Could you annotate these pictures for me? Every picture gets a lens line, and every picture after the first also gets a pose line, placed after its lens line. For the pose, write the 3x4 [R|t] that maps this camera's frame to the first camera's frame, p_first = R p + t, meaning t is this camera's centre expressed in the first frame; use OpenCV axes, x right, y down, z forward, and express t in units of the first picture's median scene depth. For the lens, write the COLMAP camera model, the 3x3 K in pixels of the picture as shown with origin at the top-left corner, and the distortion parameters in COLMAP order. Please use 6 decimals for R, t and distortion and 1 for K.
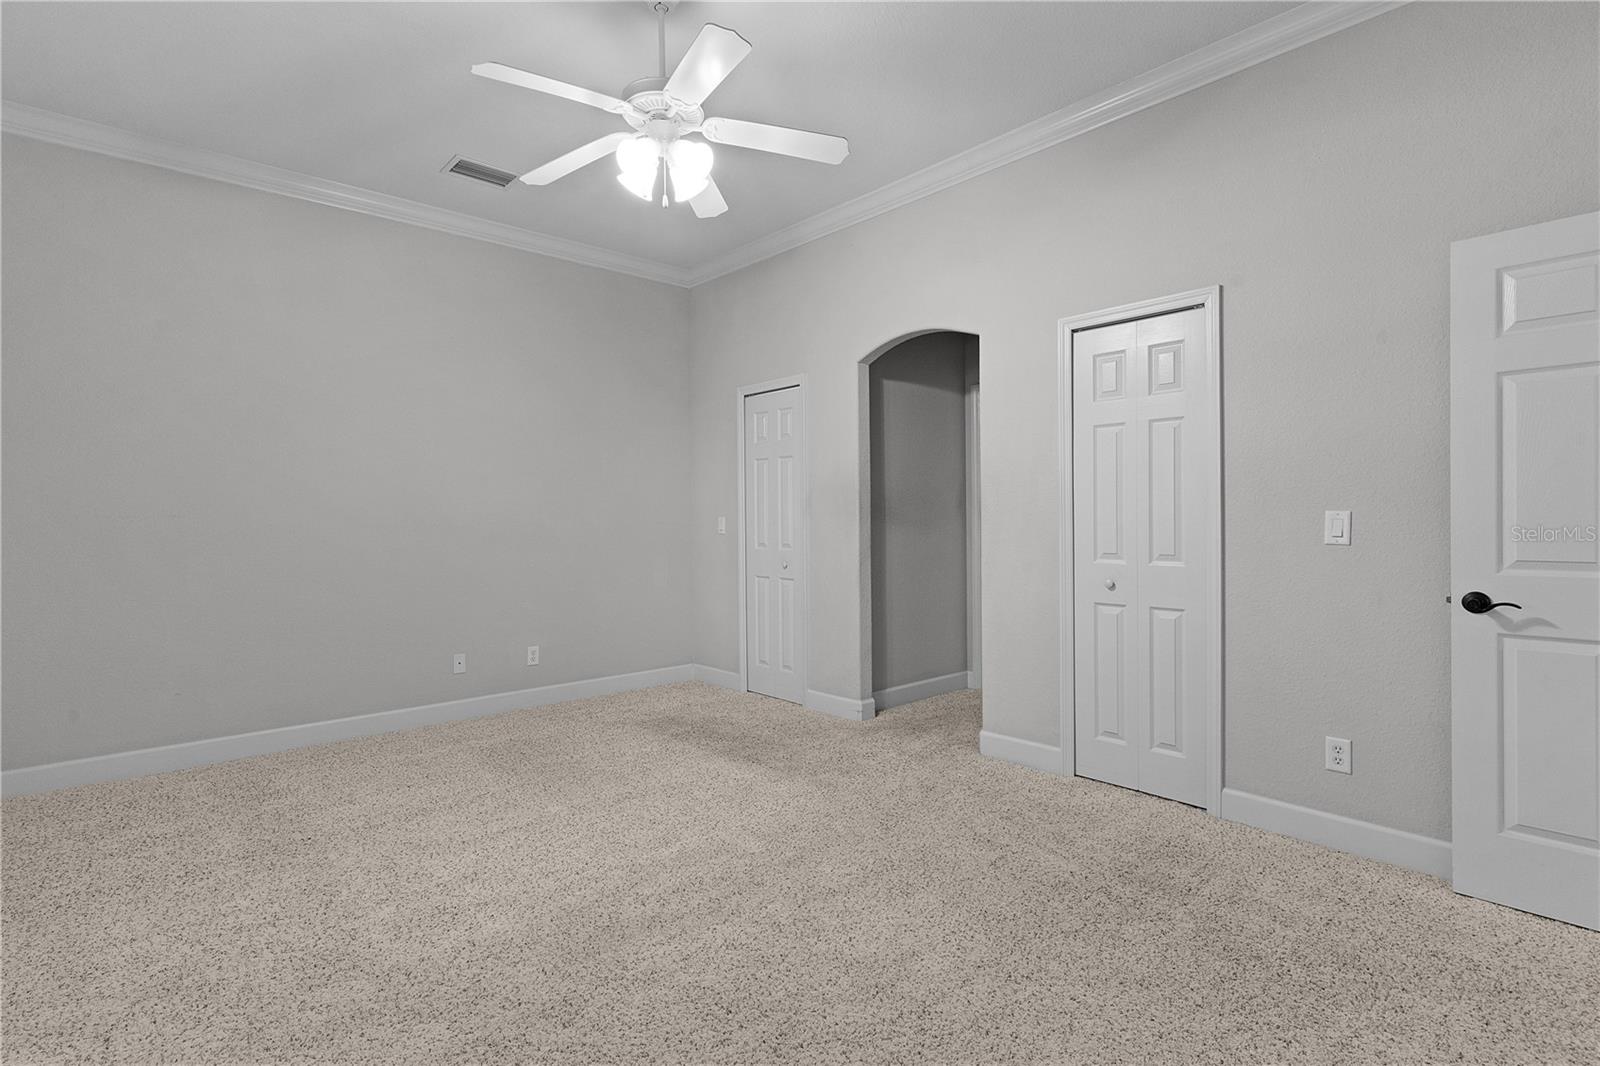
lens RADIAL K [[773.1, 0, 771.8], [0, 773.1, 526.8], [0, 0, 1]] dist [0.005098, 0.001459]
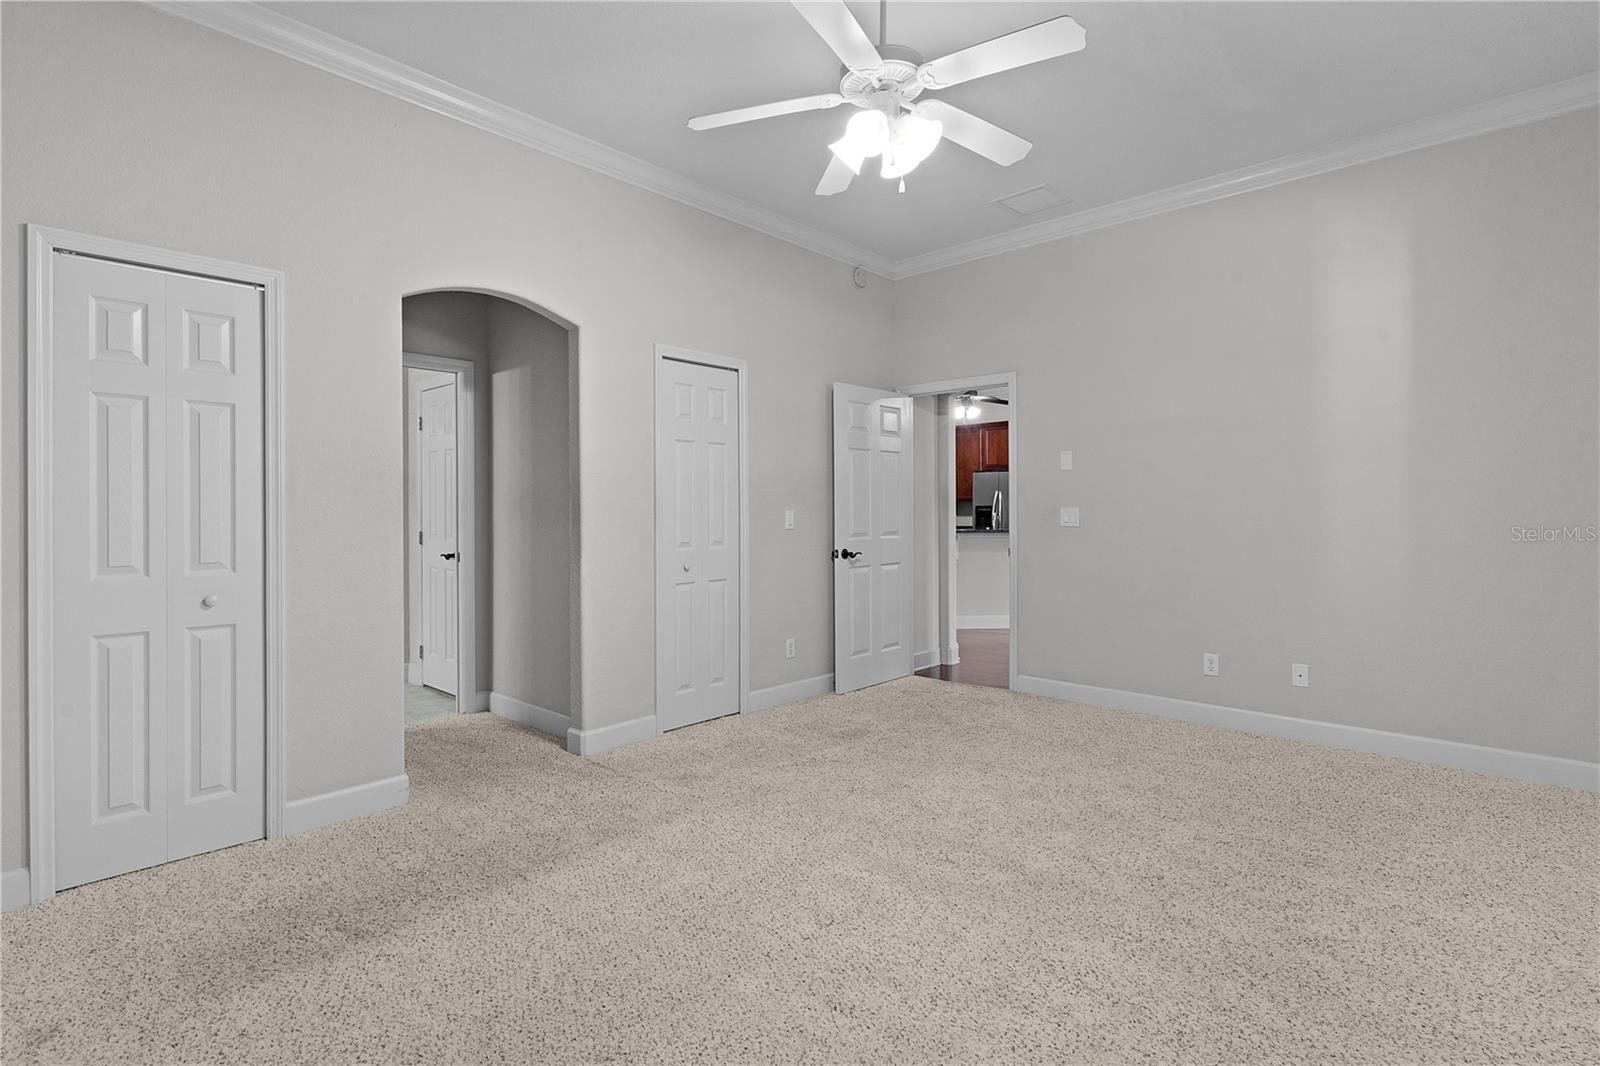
lens RADIAL K [[773.1, 0, 801.5], [0, 773.1, 518.5], [0, 0, 1]] dist [0.005098, 0.001459]
pose [[-0.116011, 0.002085, 0.993246, -0.610314], [0.016061, 0.999871, -0.000223, -0.001340], [-0.993118, 0.015927, -0.116029, 0.698583]]
